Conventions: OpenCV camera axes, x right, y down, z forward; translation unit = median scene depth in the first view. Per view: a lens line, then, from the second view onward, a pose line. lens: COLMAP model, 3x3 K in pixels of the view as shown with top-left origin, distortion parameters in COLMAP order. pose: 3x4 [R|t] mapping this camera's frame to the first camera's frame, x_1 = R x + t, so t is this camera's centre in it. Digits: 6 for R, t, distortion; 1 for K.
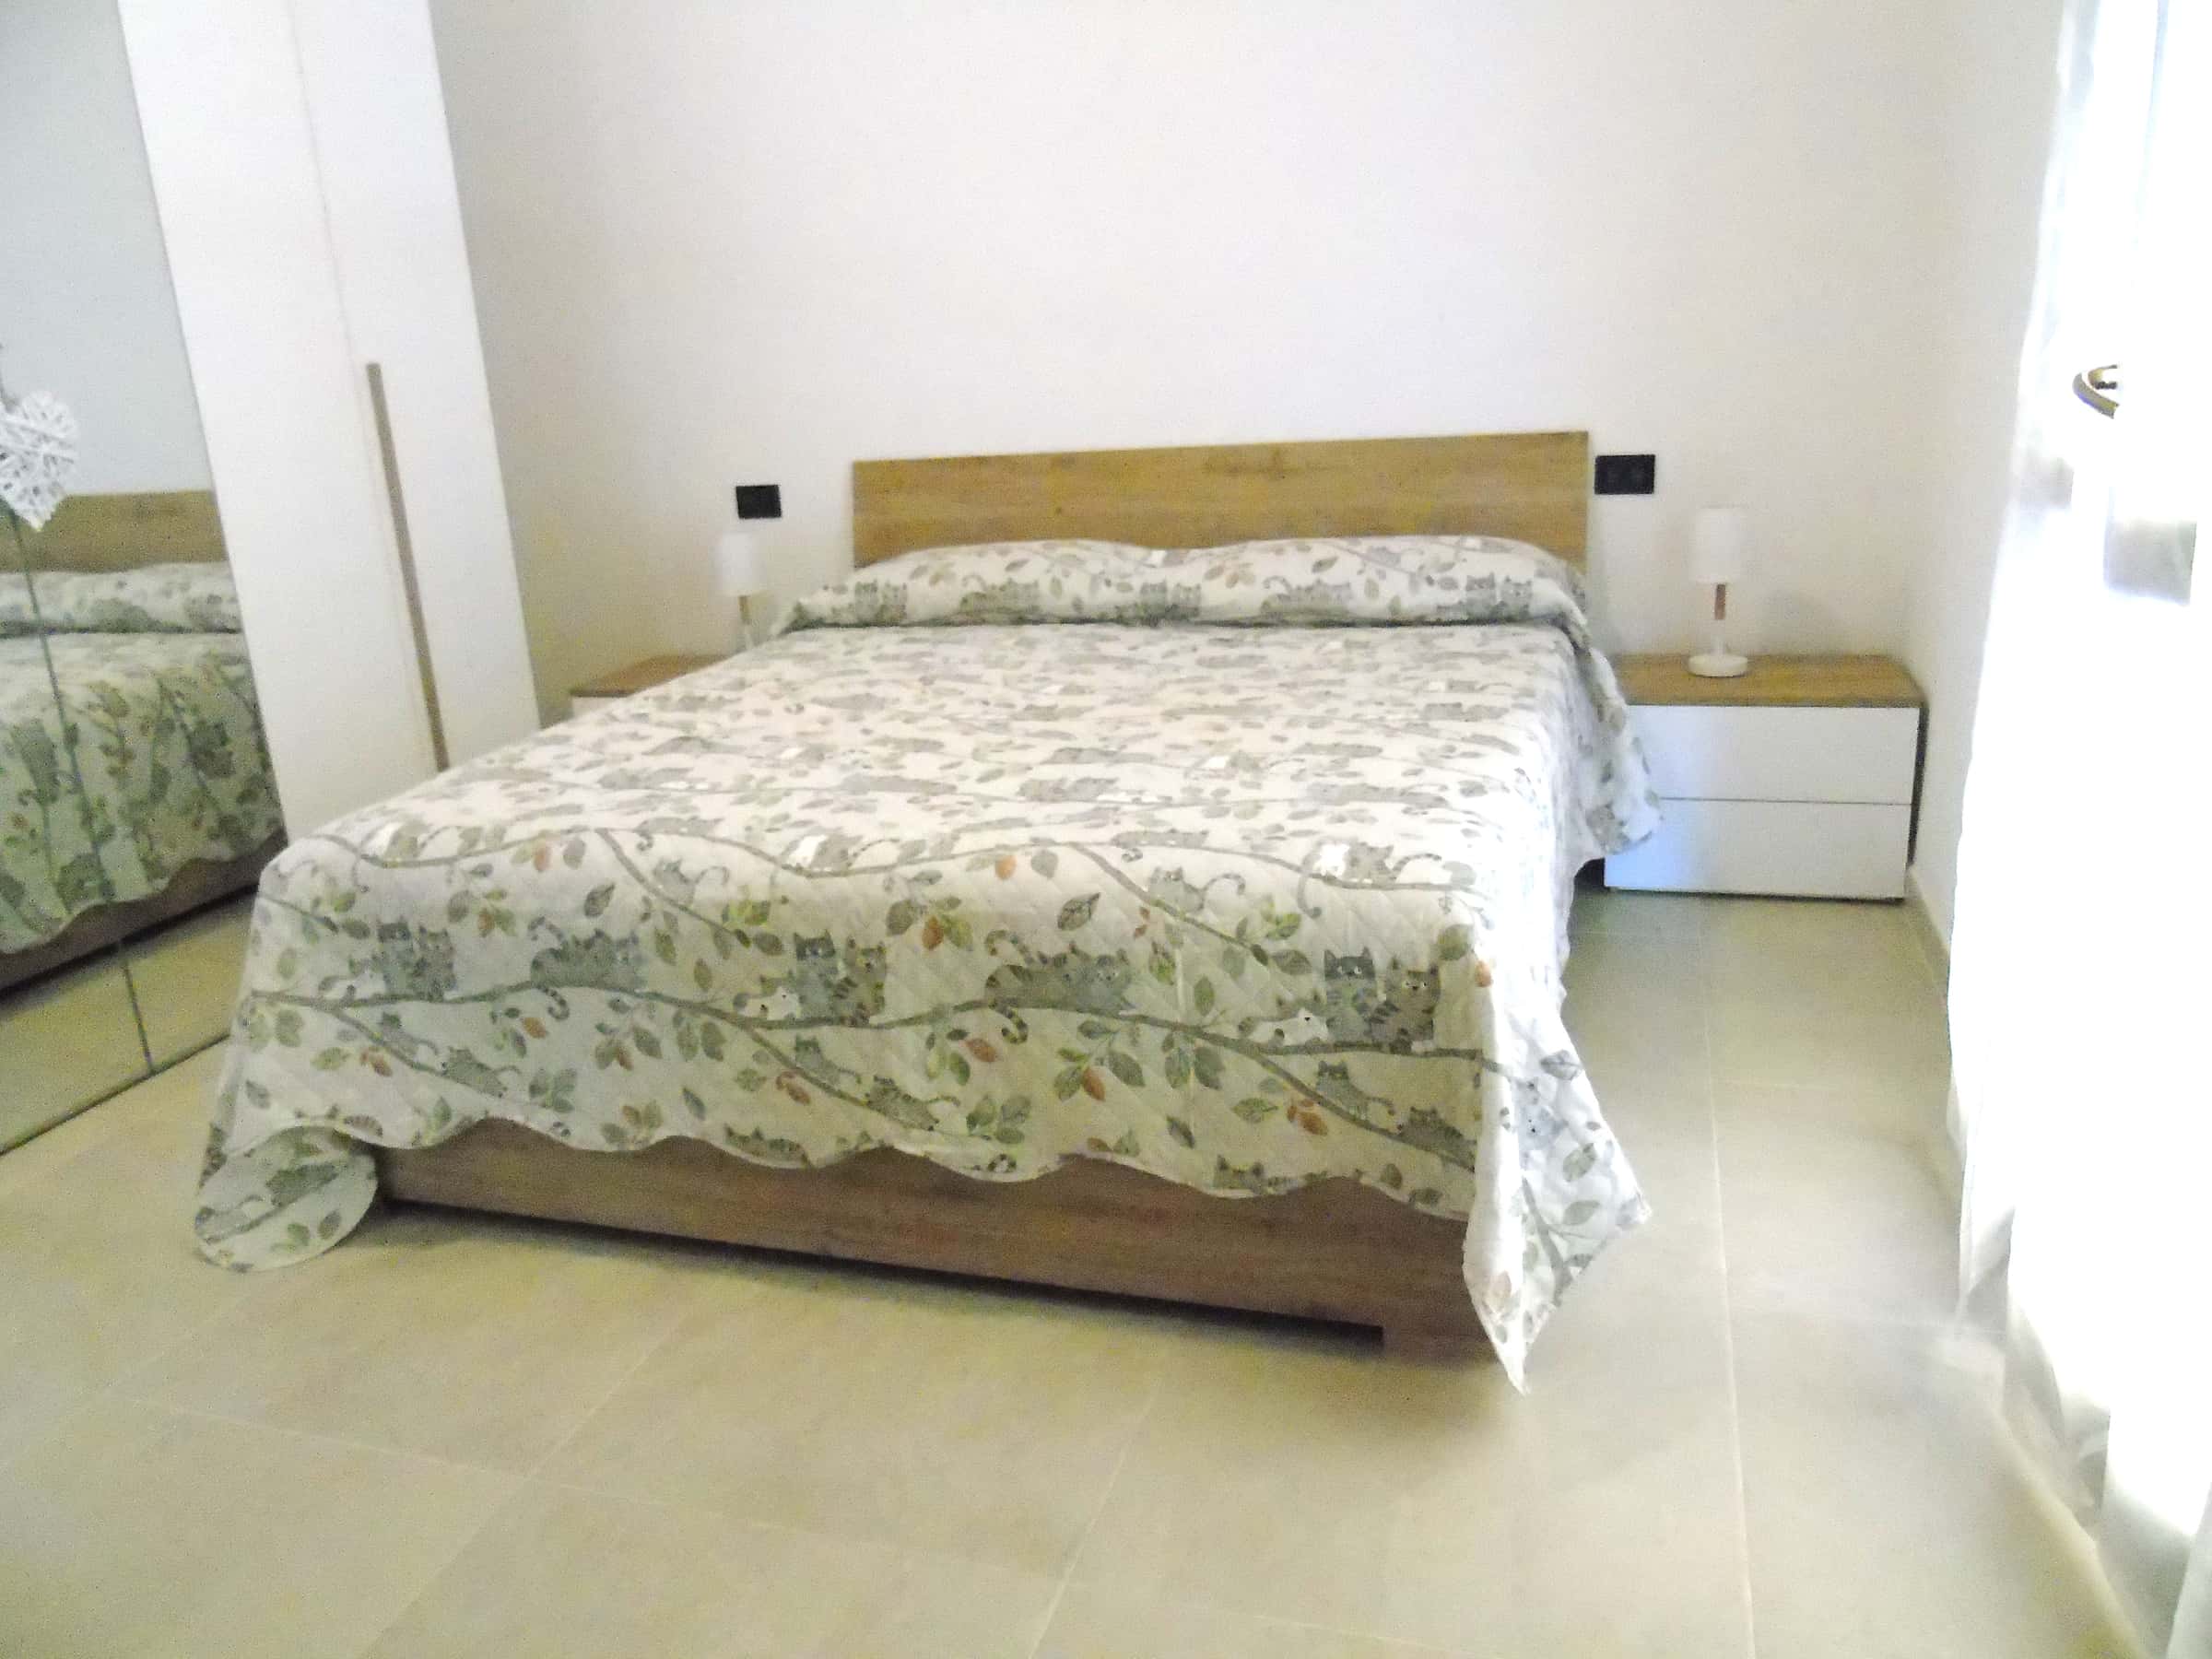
lens RADIAL K [[1631.7, 0, 1097.5], [0, 1631.7, 822.7], [0, 0, 1]] dist [-0.060319, 0.056030]
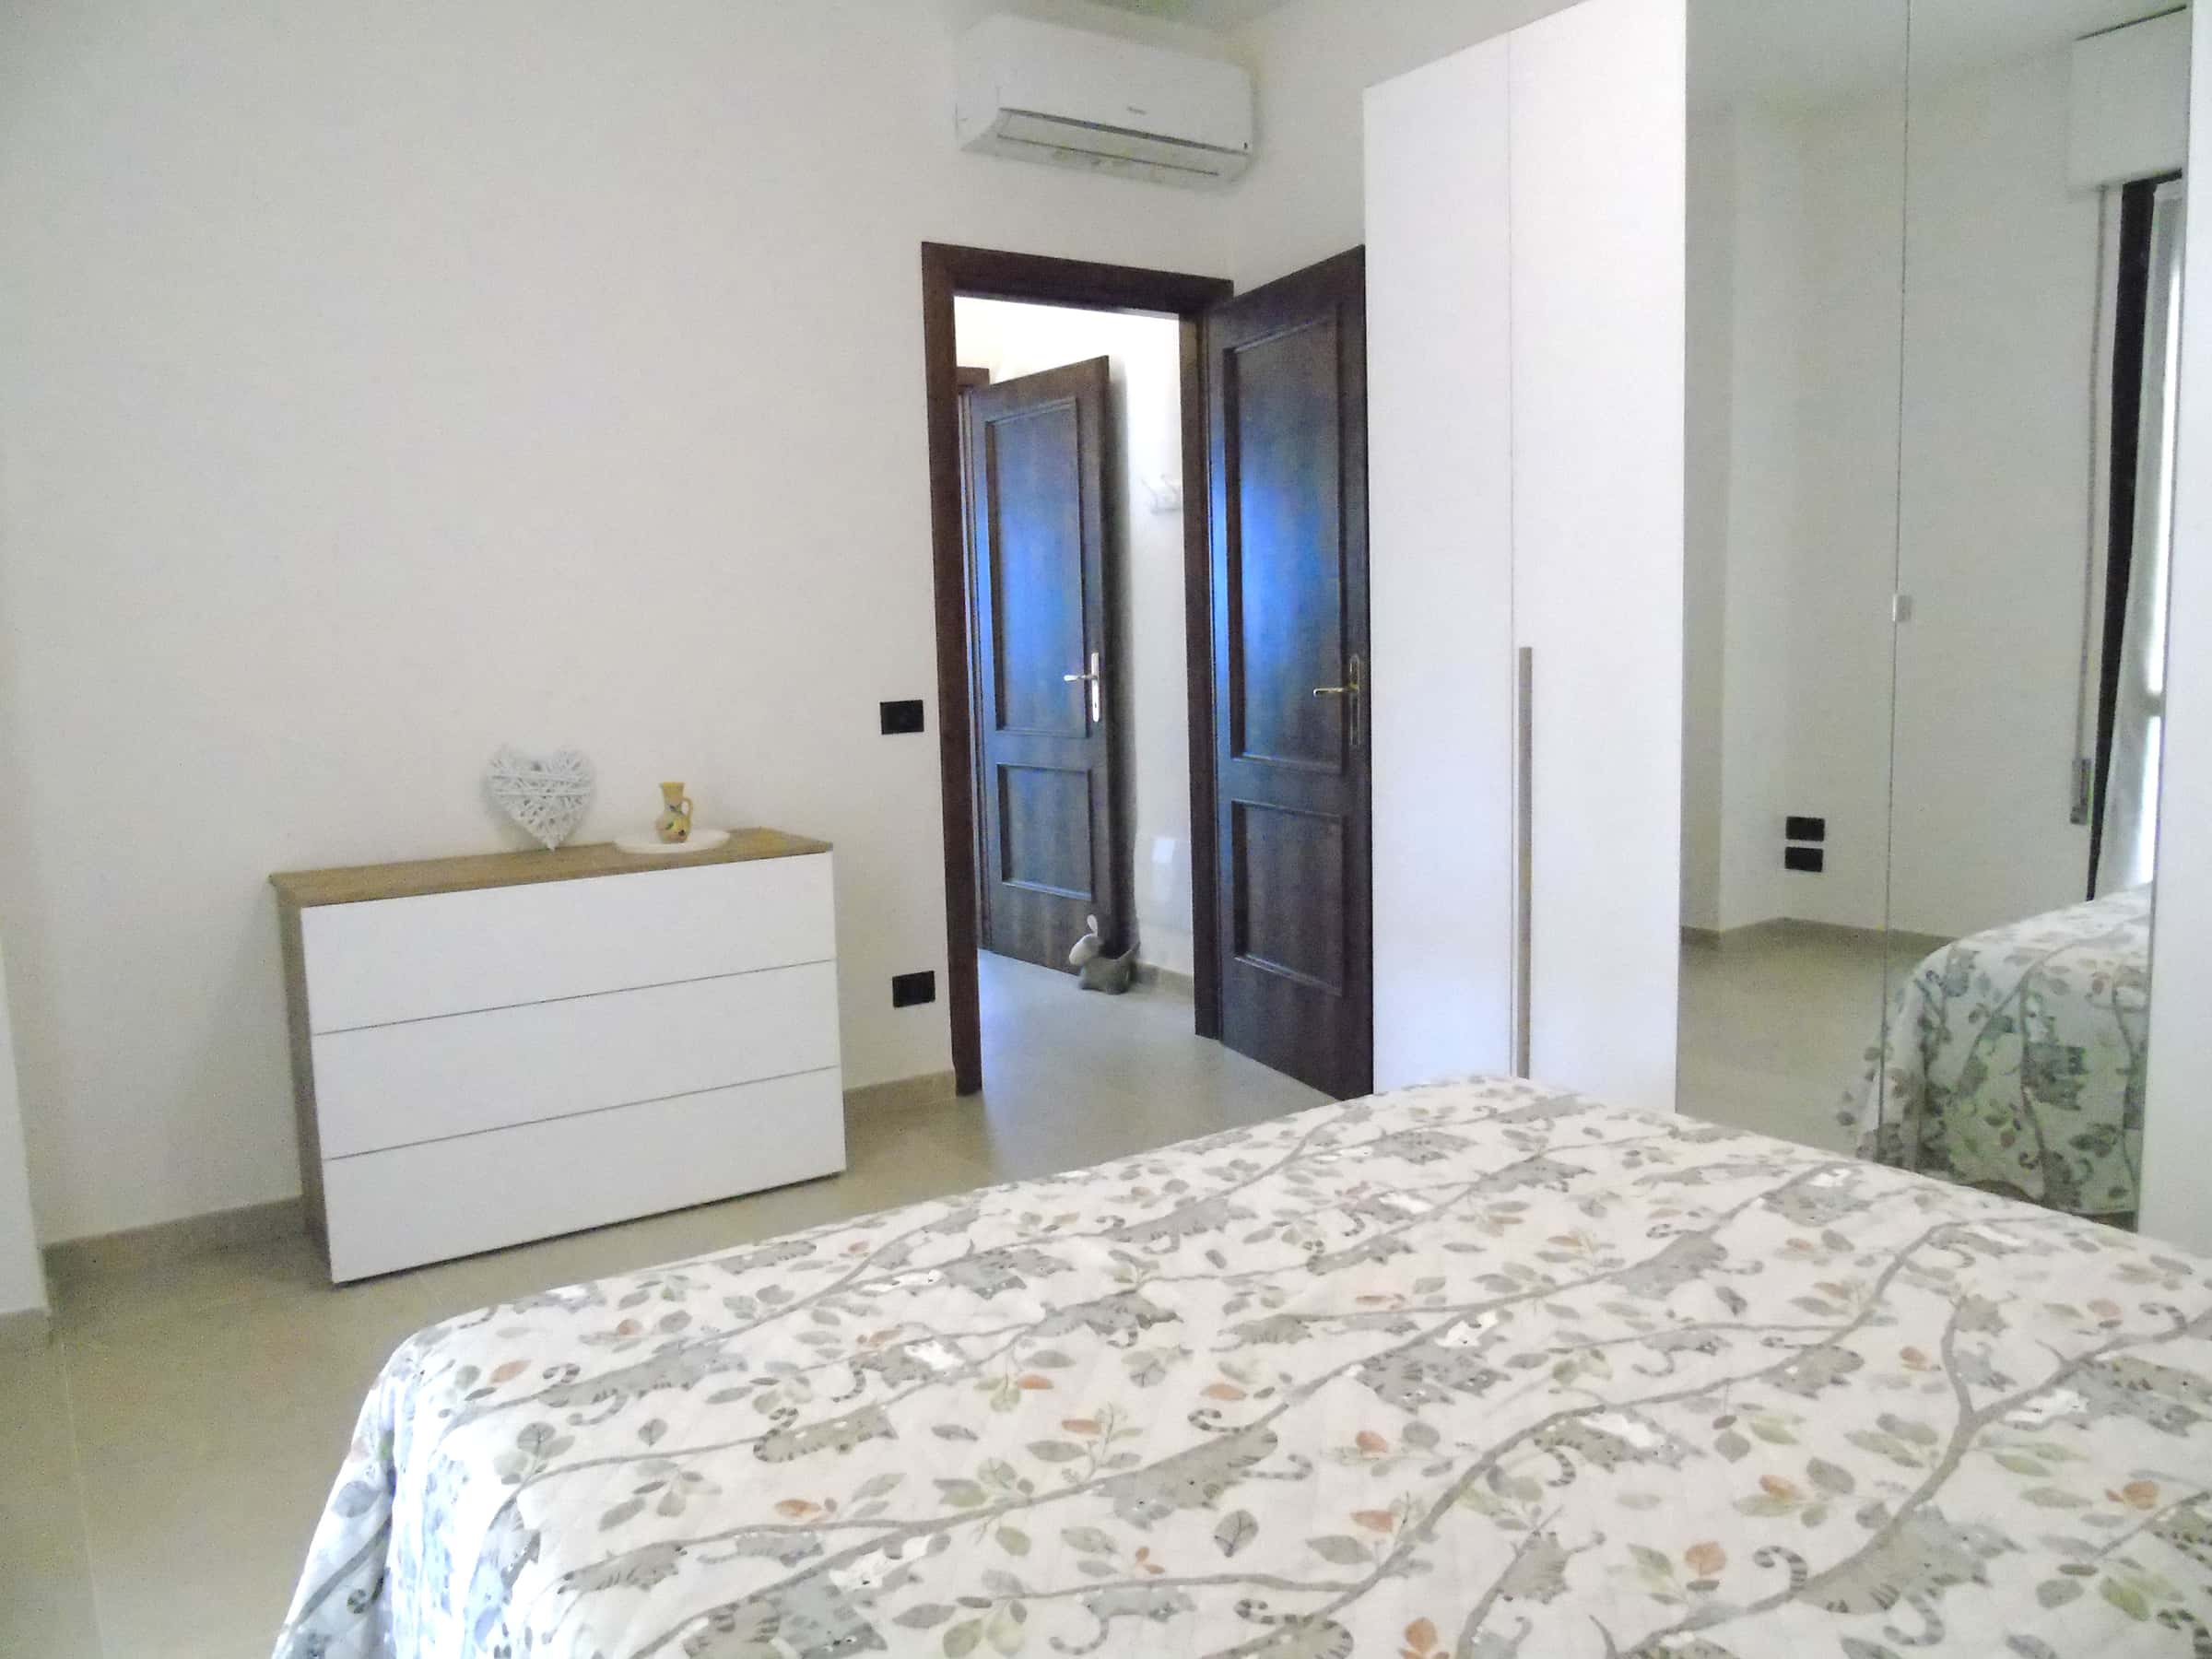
lens RADIAL K [[1631.7, 0, 1097.5], [0, 1631.7, 822.7], [0, 0, 1]] dist [-0.060319, 0.056030]
pose [[-0.639889, 0.143071, -0.755031, 0.520654], [-0.112415, 0.954519, 0.276144, -0.454341], [0.760200, 0.261579, -0.594703, 1.410708]]
